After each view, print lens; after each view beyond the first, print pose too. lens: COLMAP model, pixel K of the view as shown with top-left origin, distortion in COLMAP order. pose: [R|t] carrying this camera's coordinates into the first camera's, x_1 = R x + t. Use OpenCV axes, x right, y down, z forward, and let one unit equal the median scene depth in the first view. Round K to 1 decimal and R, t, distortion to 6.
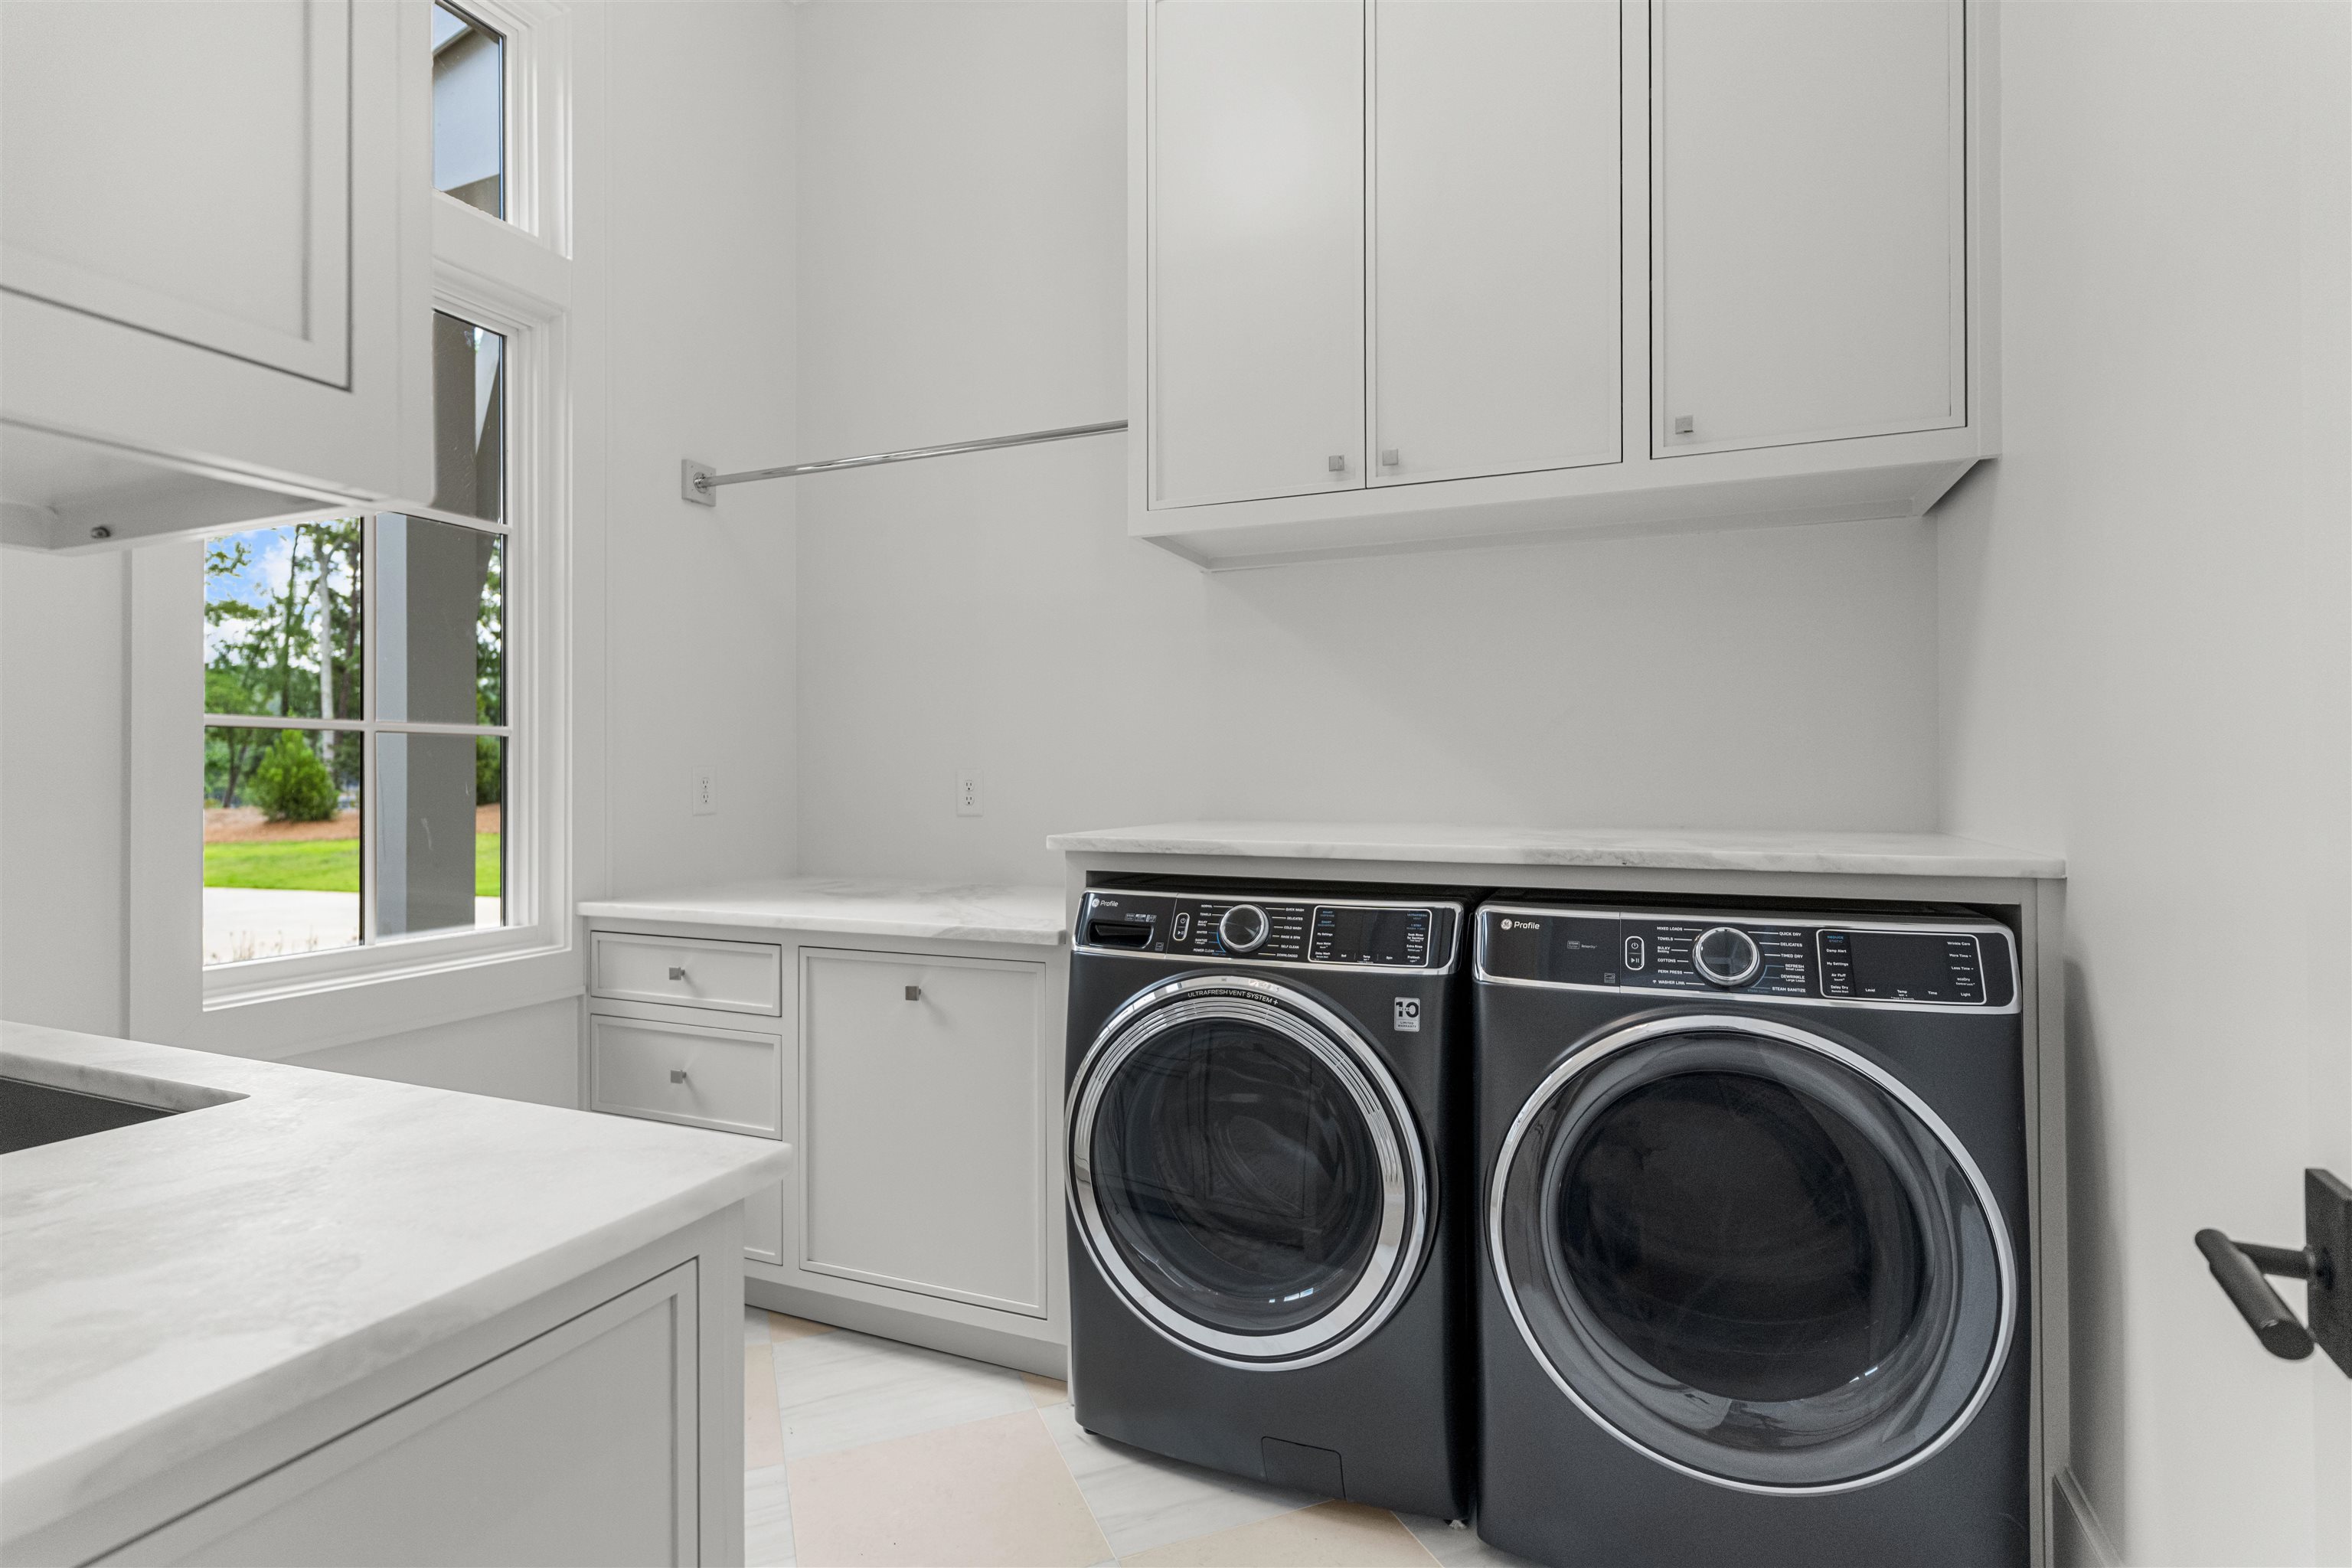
lens RADIAL K [[1127.7, 0, 1167.6], [0, 1127.7, 779.9], [0, 0, 1]] dist [-0.000301, -0.000119]
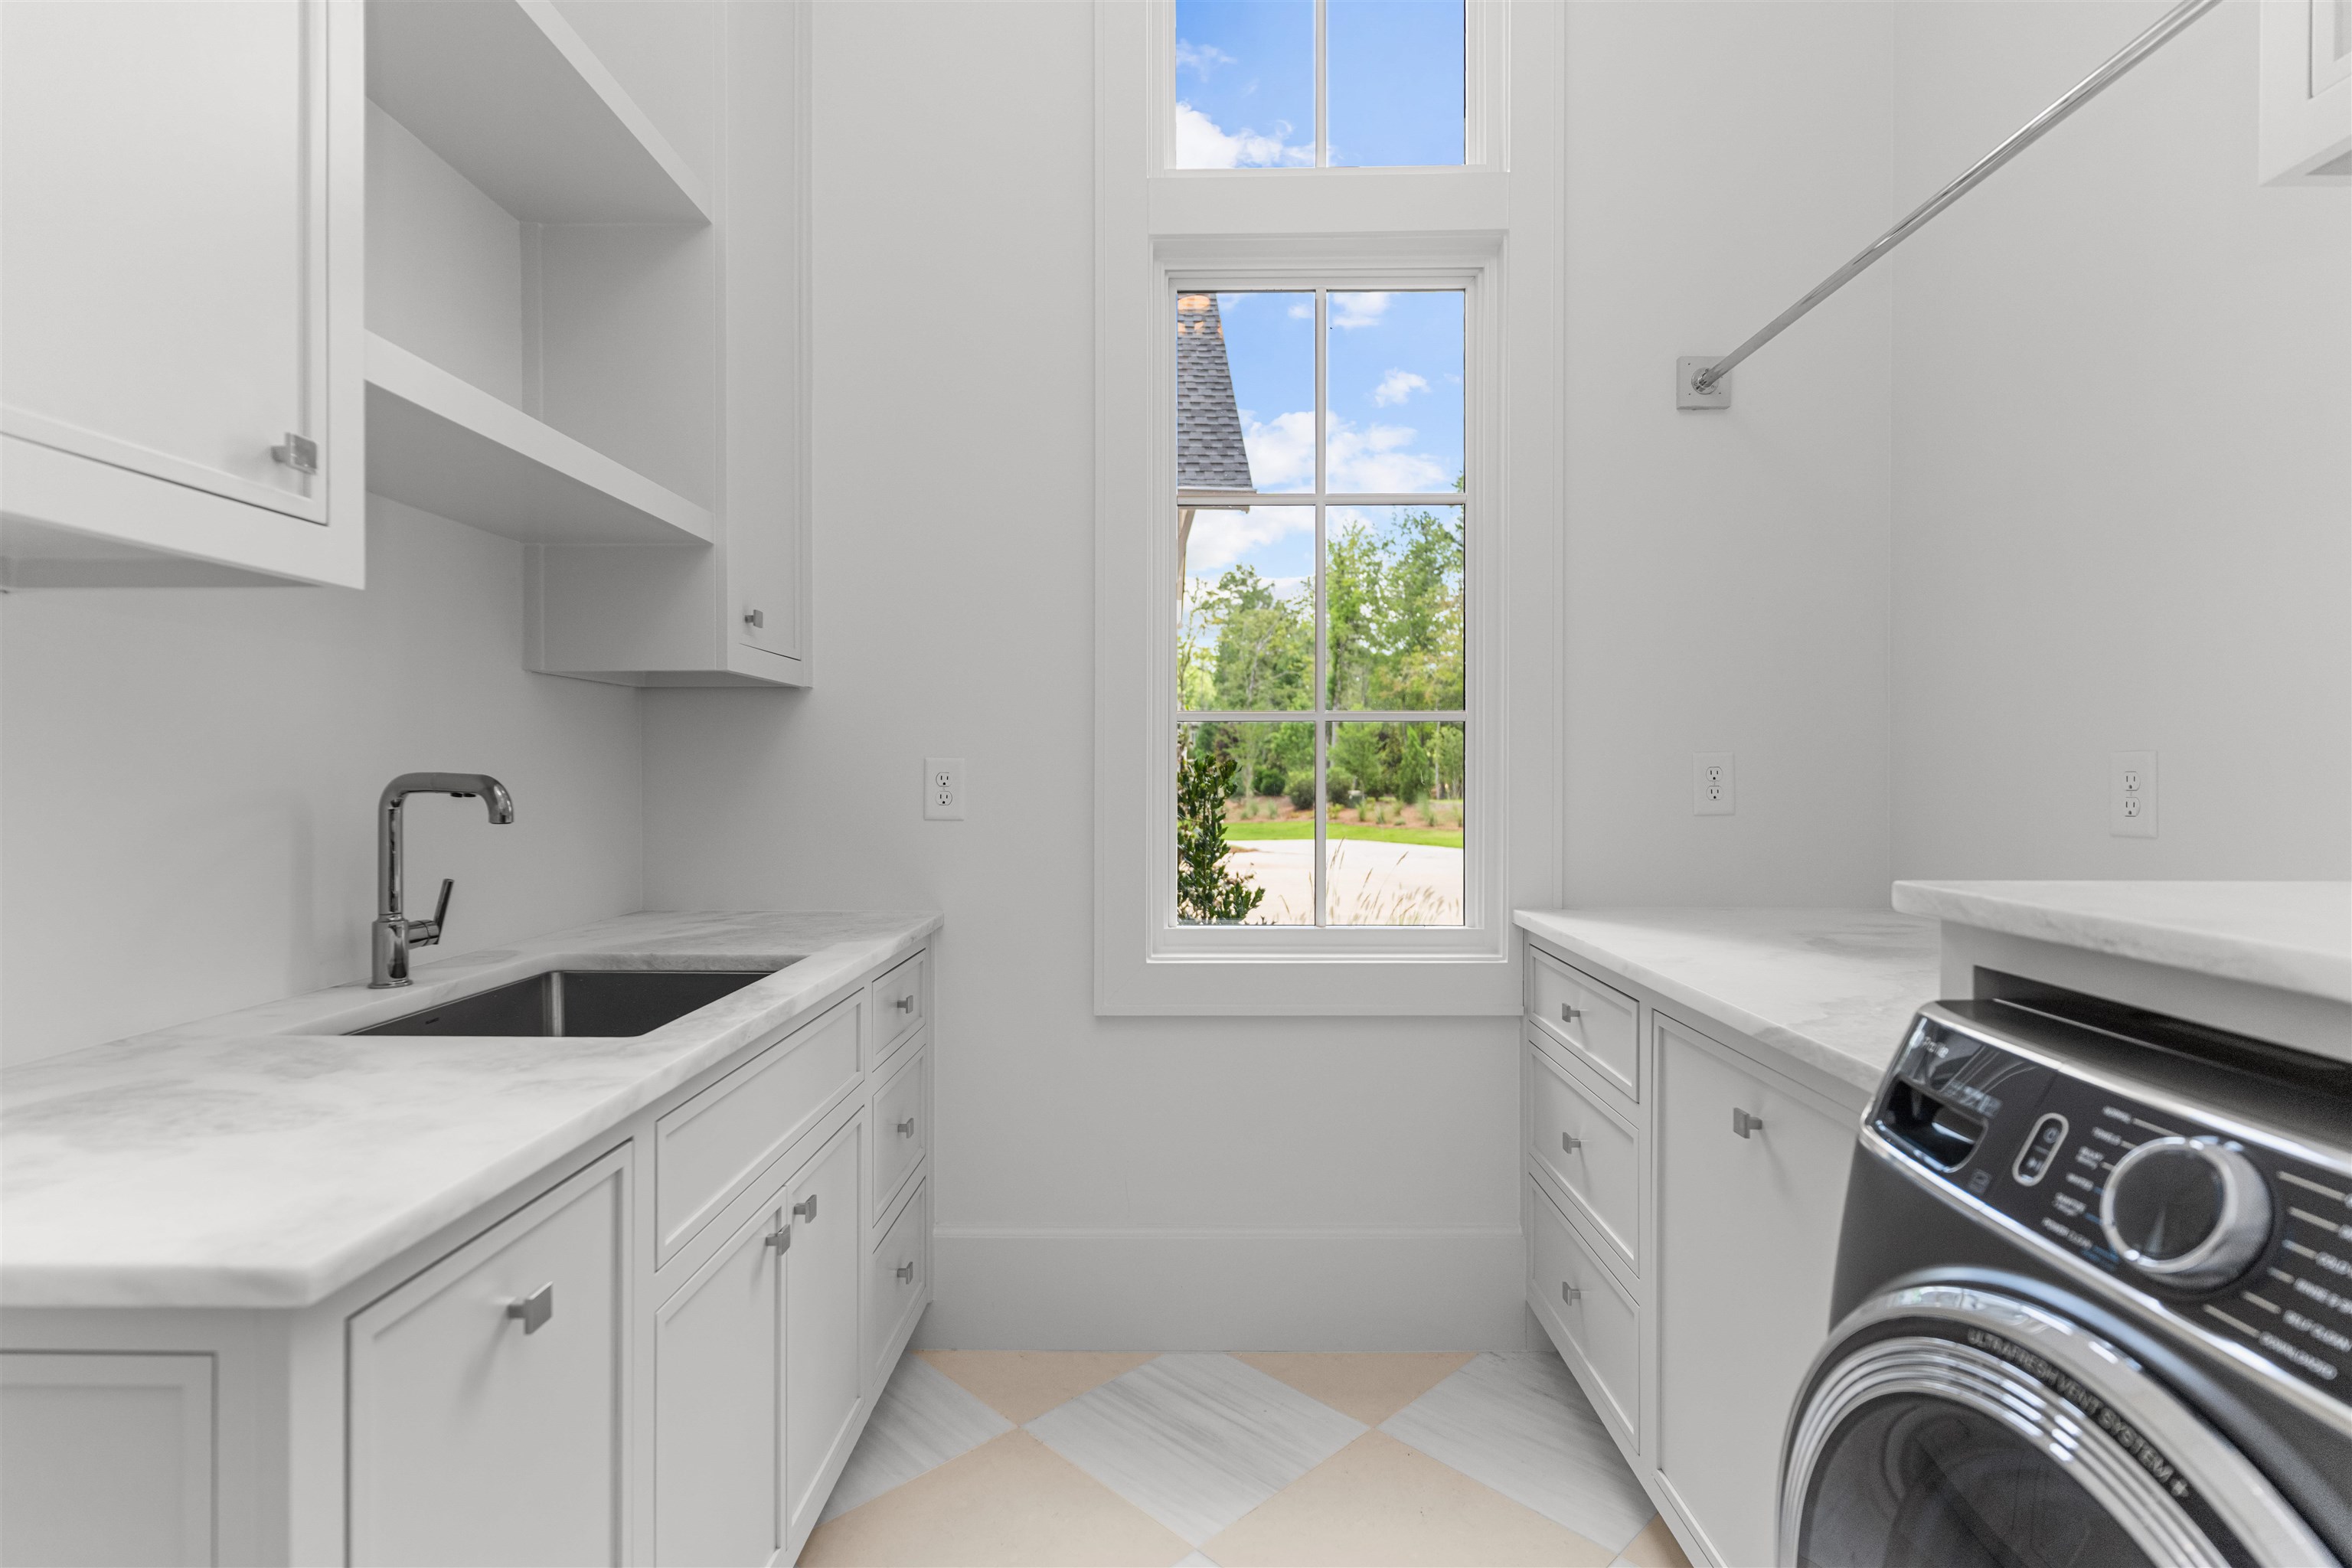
lens RADIAL K [[1127.7, 0, 1175.2], [0, 1127.7, 781.5], [0, 0, 1]] dist [-0.000301, -0.000119]
pose [[0.360484, 0.006740, -0.932741, 0.234832], [0.001732, 0.999967, 0.007895, 0.002111], [0.932764, -0.004462, 0.360461, 0.529251]]
